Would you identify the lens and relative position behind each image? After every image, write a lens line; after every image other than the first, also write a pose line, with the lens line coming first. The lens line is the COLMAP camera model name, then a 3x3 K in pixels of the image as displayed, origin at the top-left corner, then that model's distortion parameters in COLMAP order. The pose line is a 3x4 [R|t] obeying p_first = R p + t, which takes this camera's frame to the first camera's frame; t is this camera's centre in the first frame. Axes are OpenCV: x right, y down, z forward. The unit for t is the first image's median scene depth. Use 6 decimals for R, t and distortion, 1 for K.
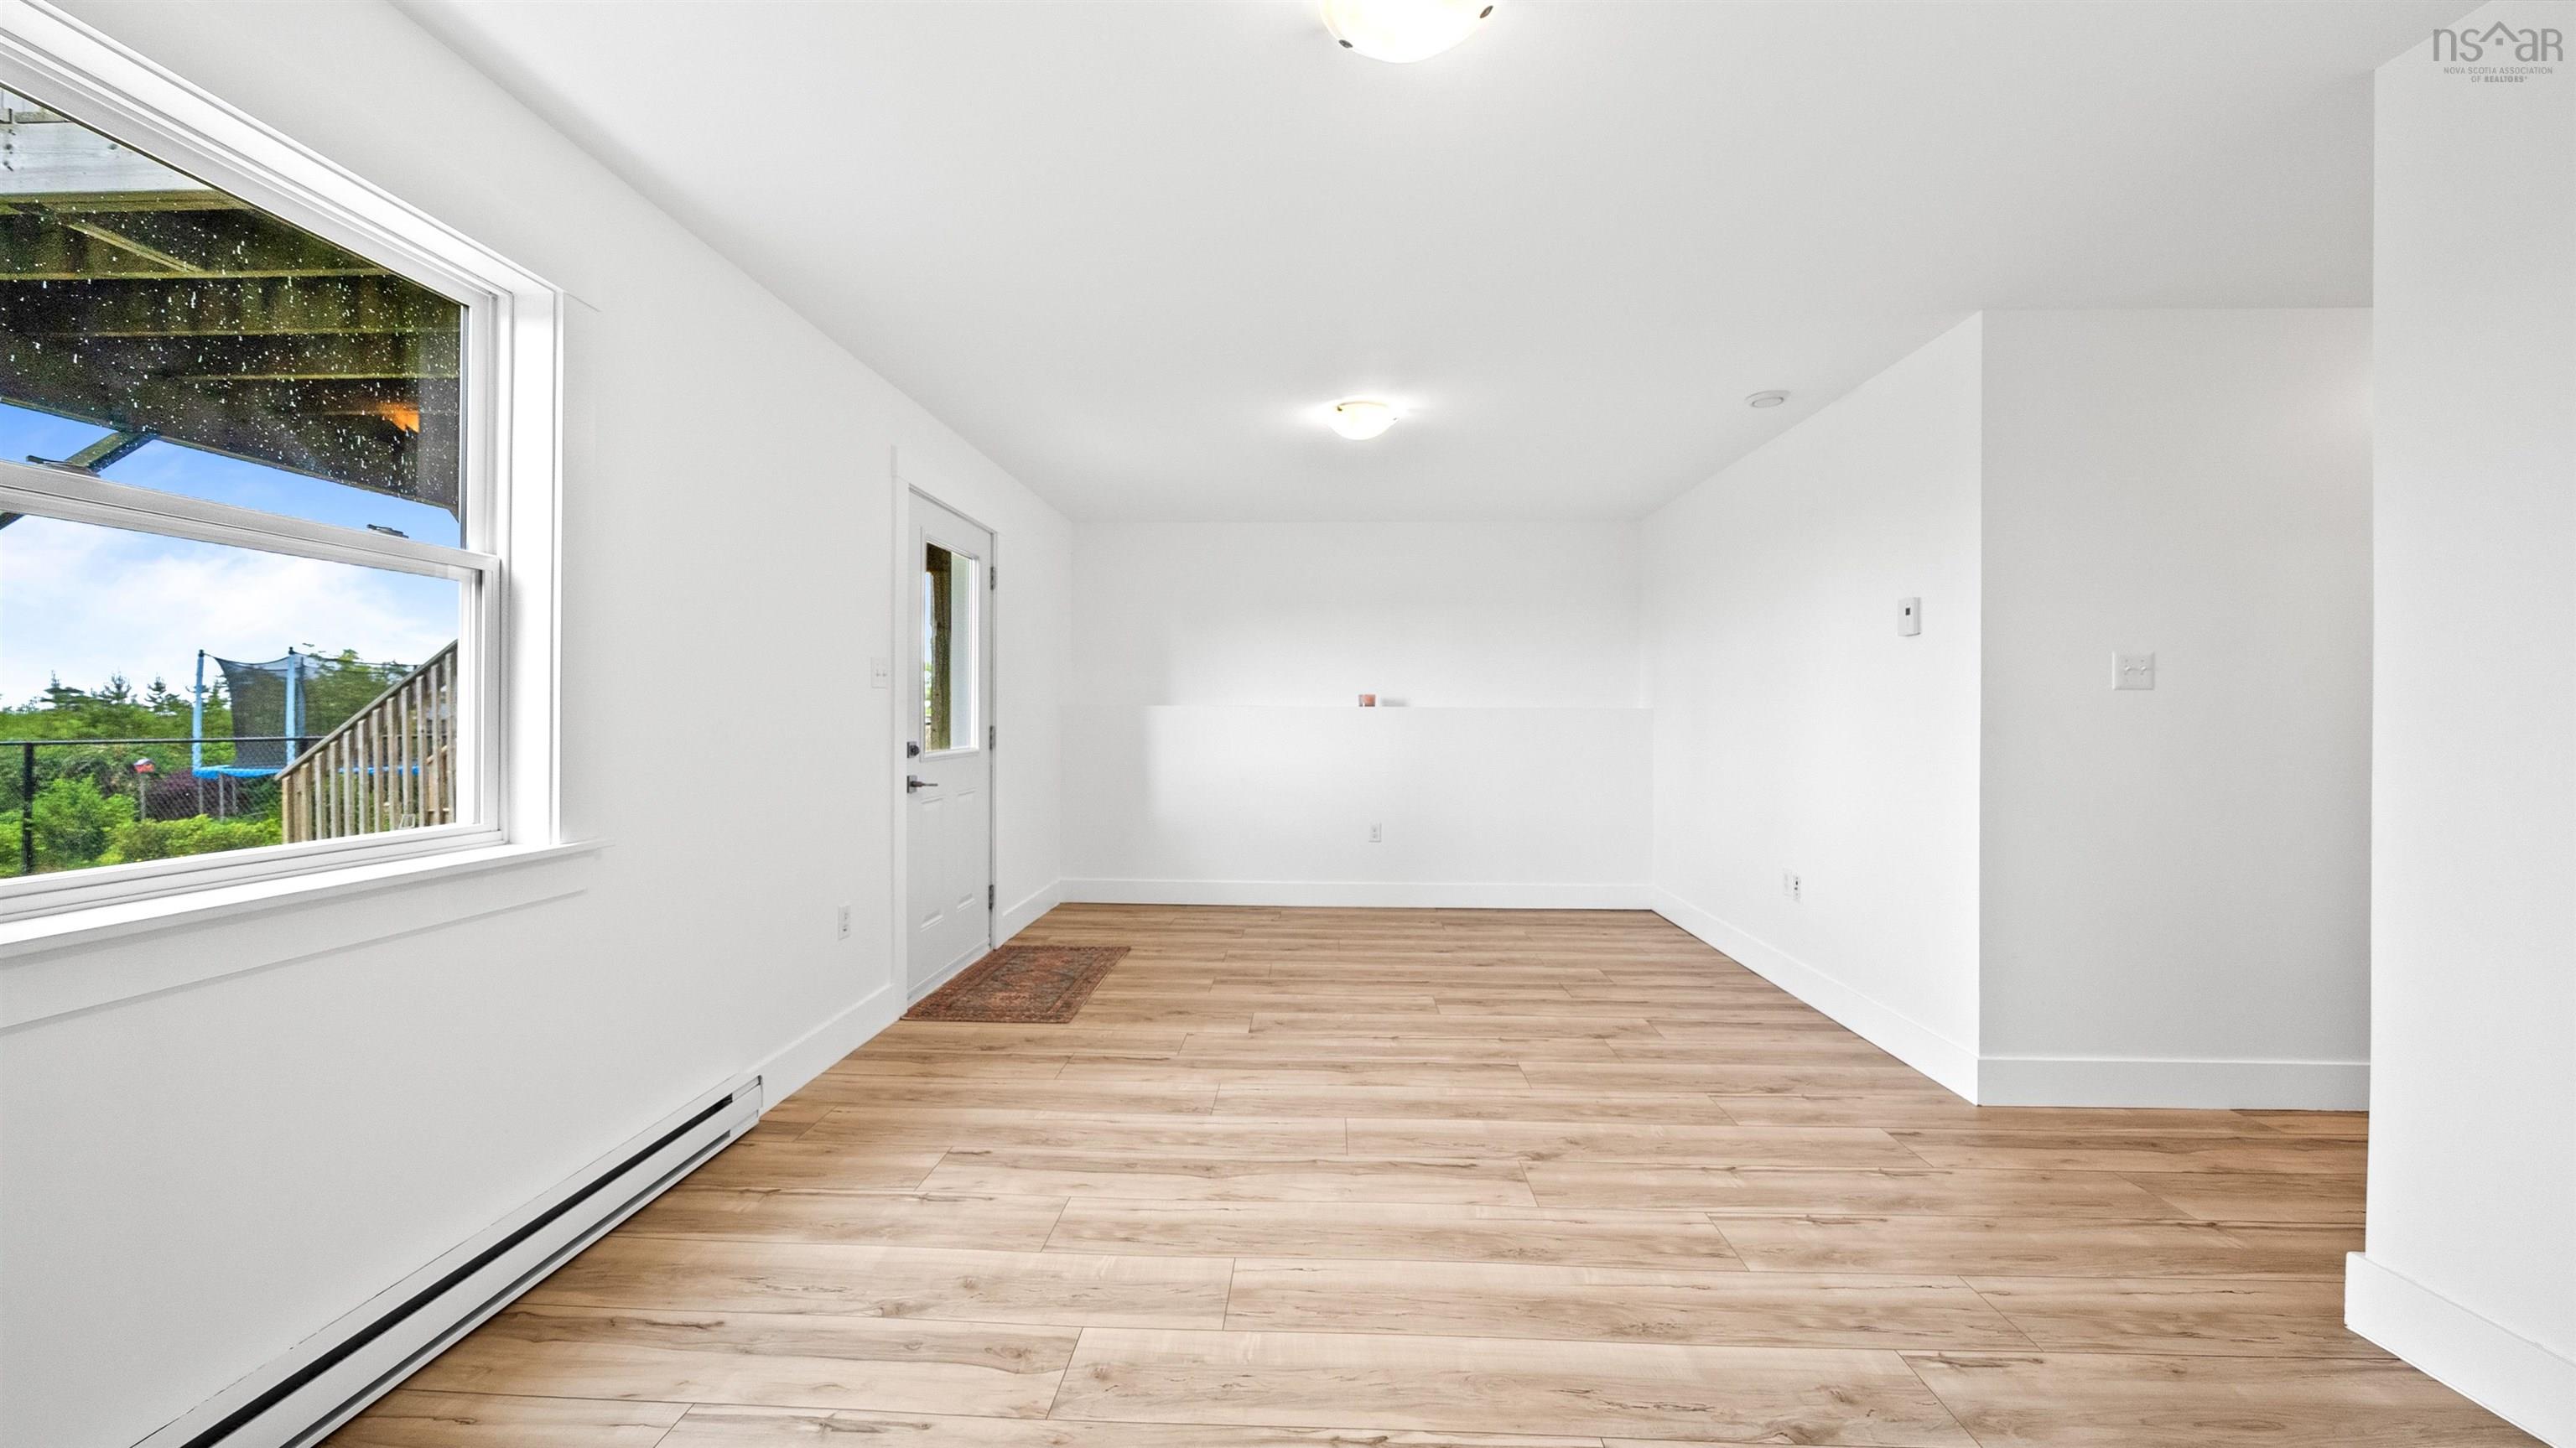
lens RADIAL K [[875.2, 0, 1286.4], [0, 875.2, 730.7], [0, 0, 1]] dist [-0.011438, -0.000099]
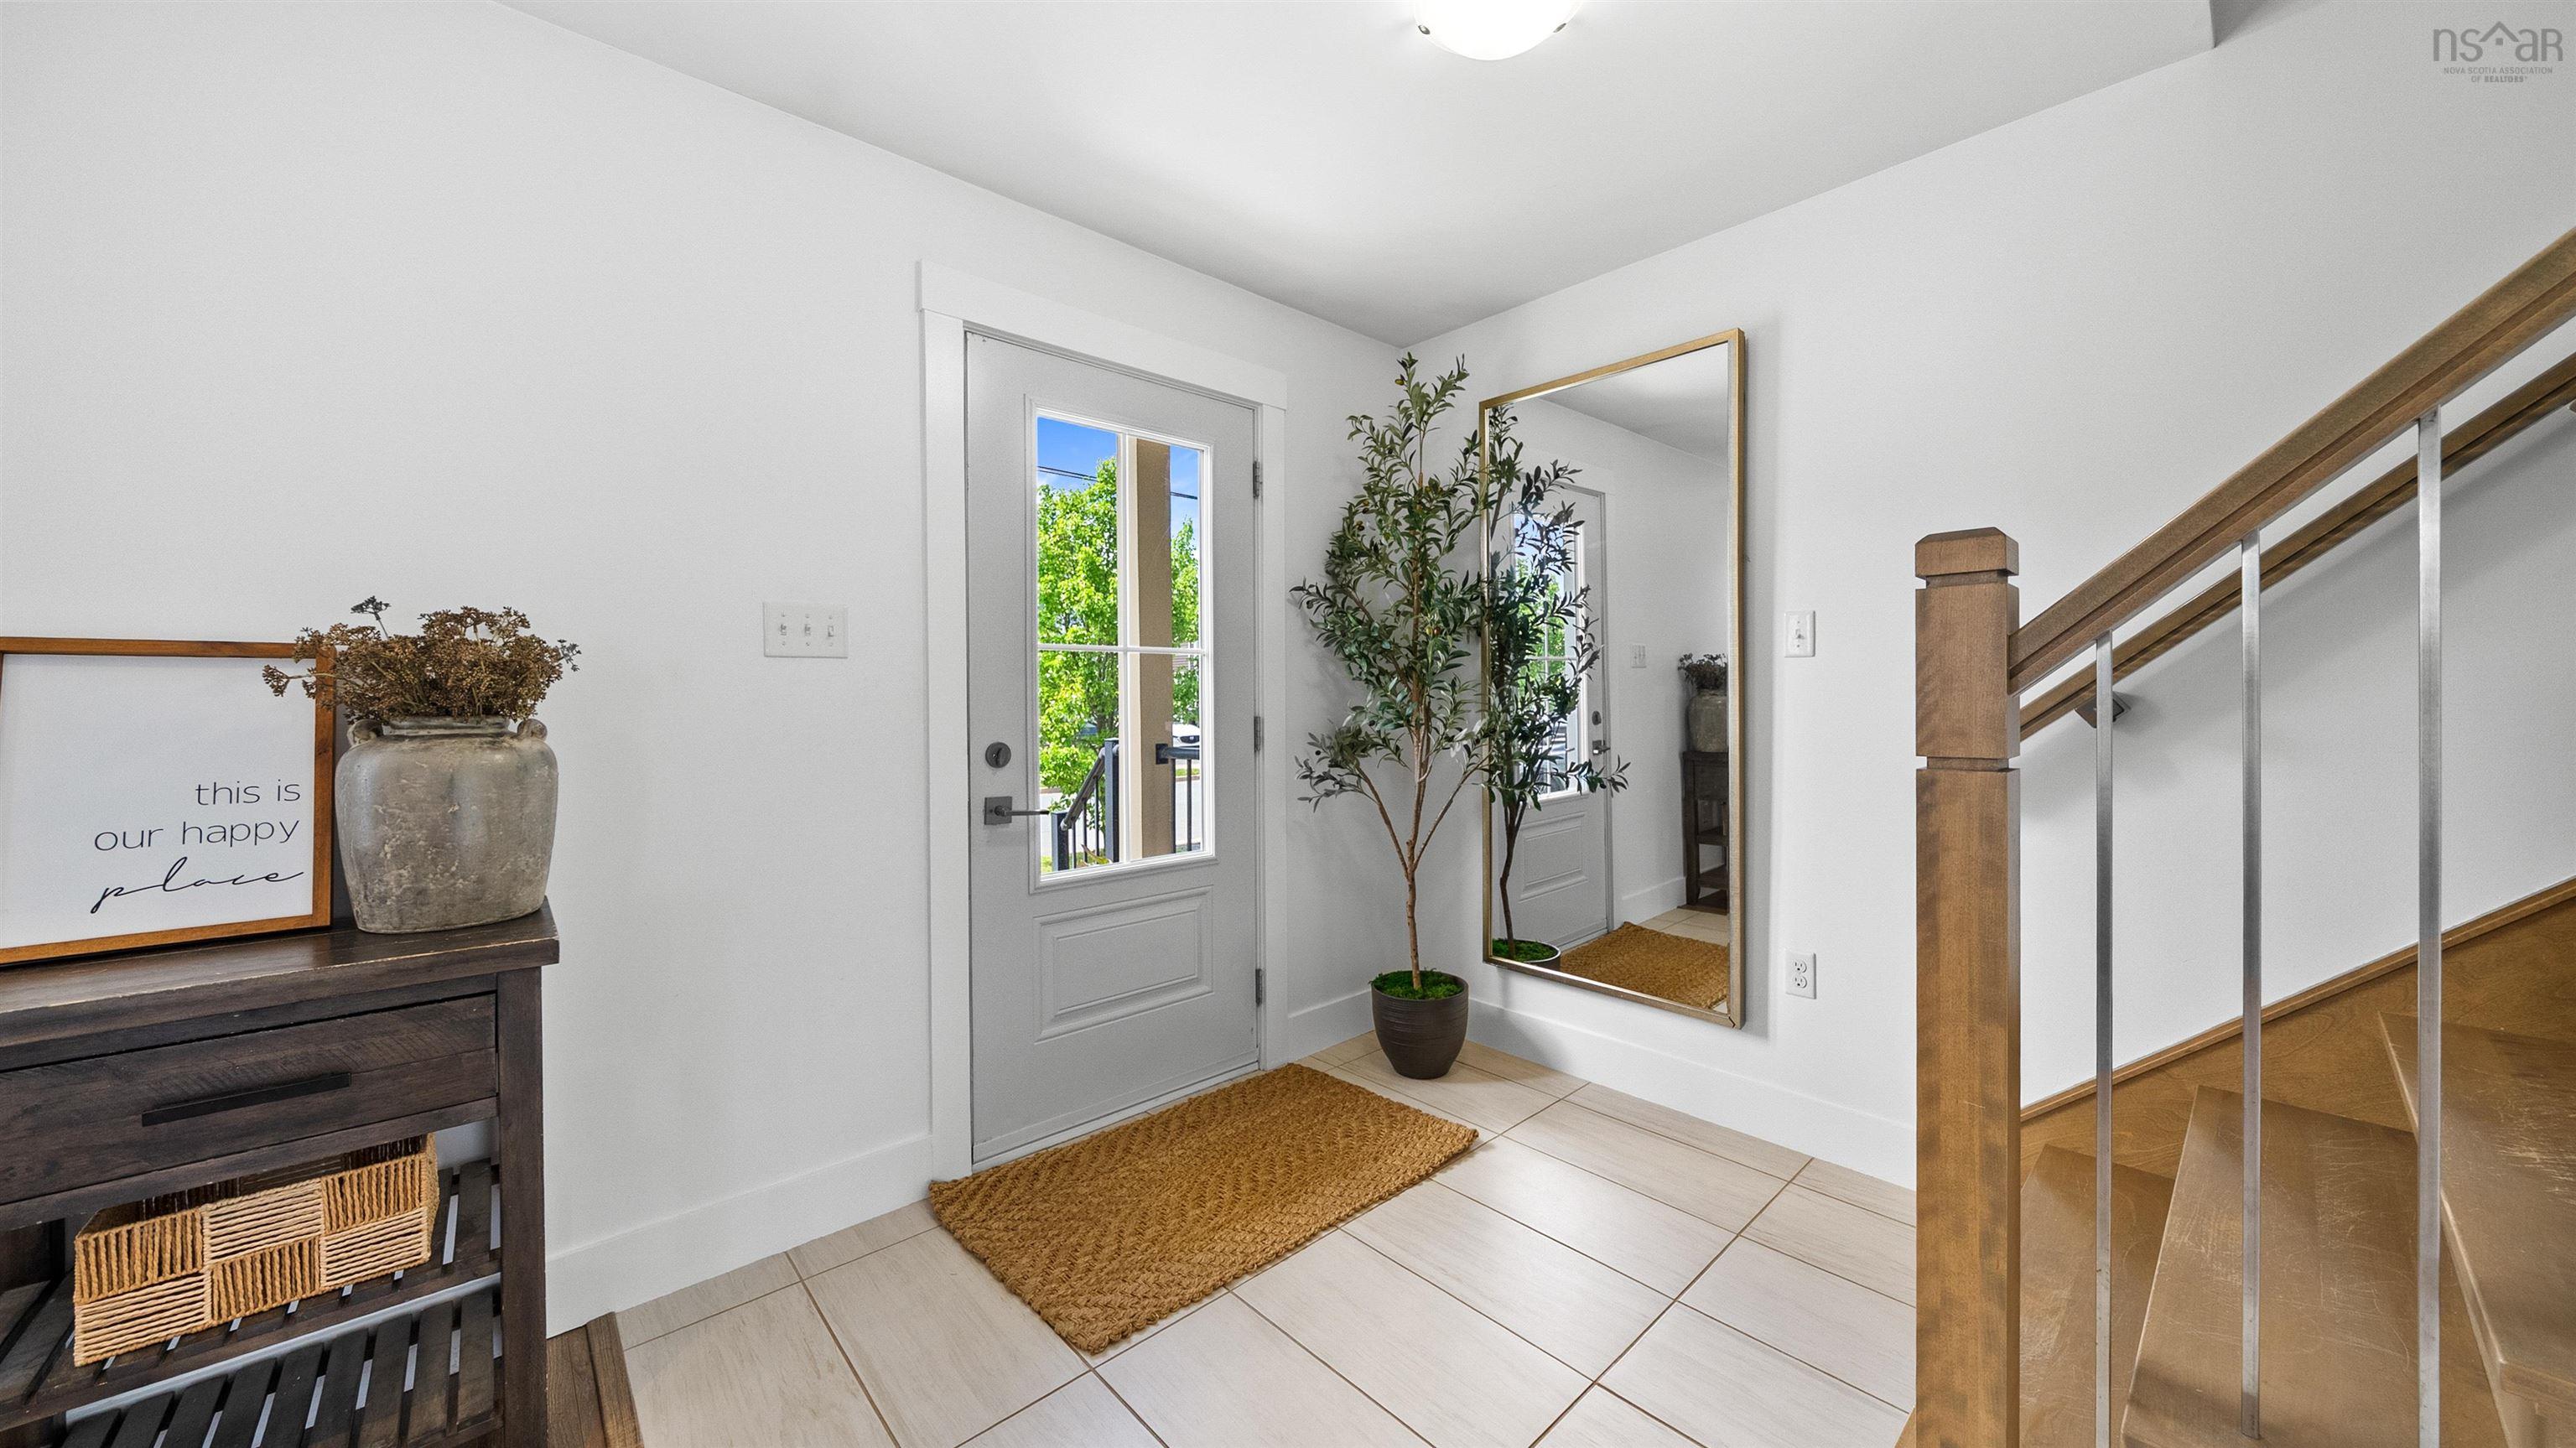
lens RADIAL K [[875.2, 0, 1286.4], [0, 875.2, 730.7], [0, 0, 1]] dist [-0.011438, -0.000099]
pose [[0.711301, 0.017358, -0.702673, 0.182469], [-0.007043, 0.999821, 0.017569, -0.009807], [0.702853, -0.007547, 0.711296, 0.847189]]
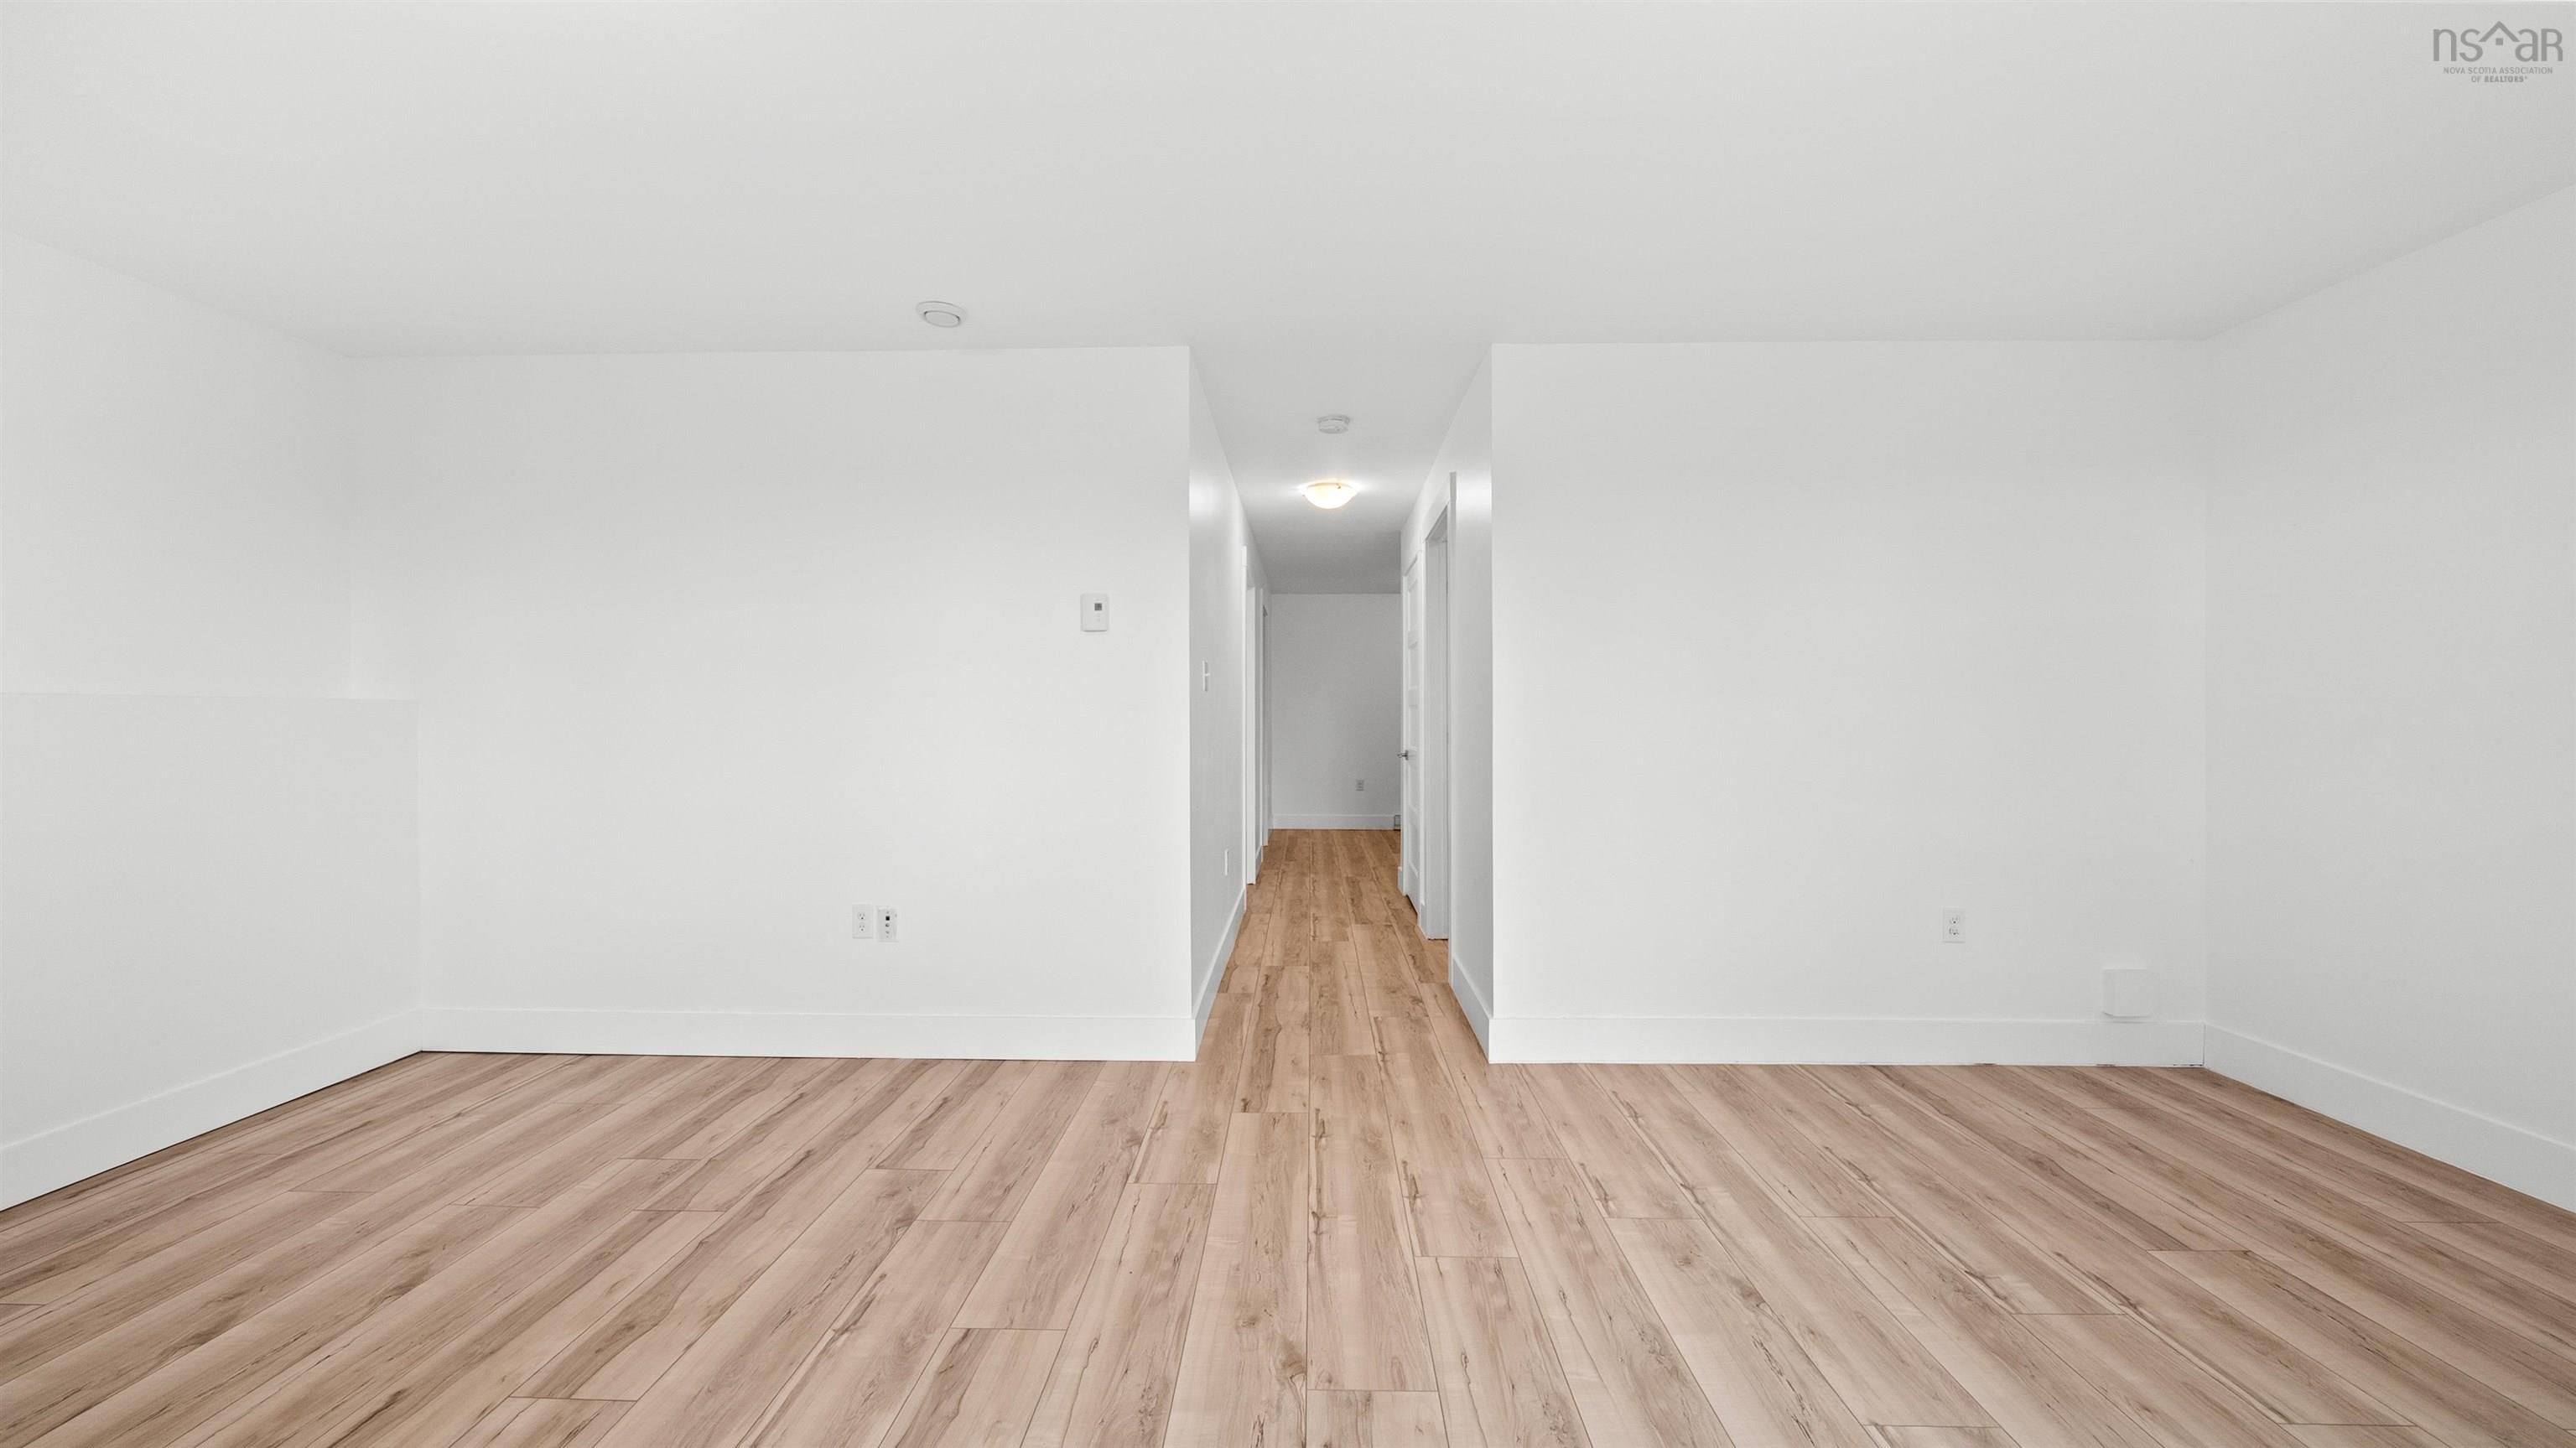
lens RADIAL K [[896.6, 0, 1283.6], [0, 896.6, 718.3], [0, 0, 1]] dist [-0.006284, -0.000035]
pose [[-0.014289, -0.008290, 0.999864, -0.313834], [0.017901, 0.999803, 0.008545, -0.014645], [-0.999738, 0.018021, -0.014137, 0.794645]]
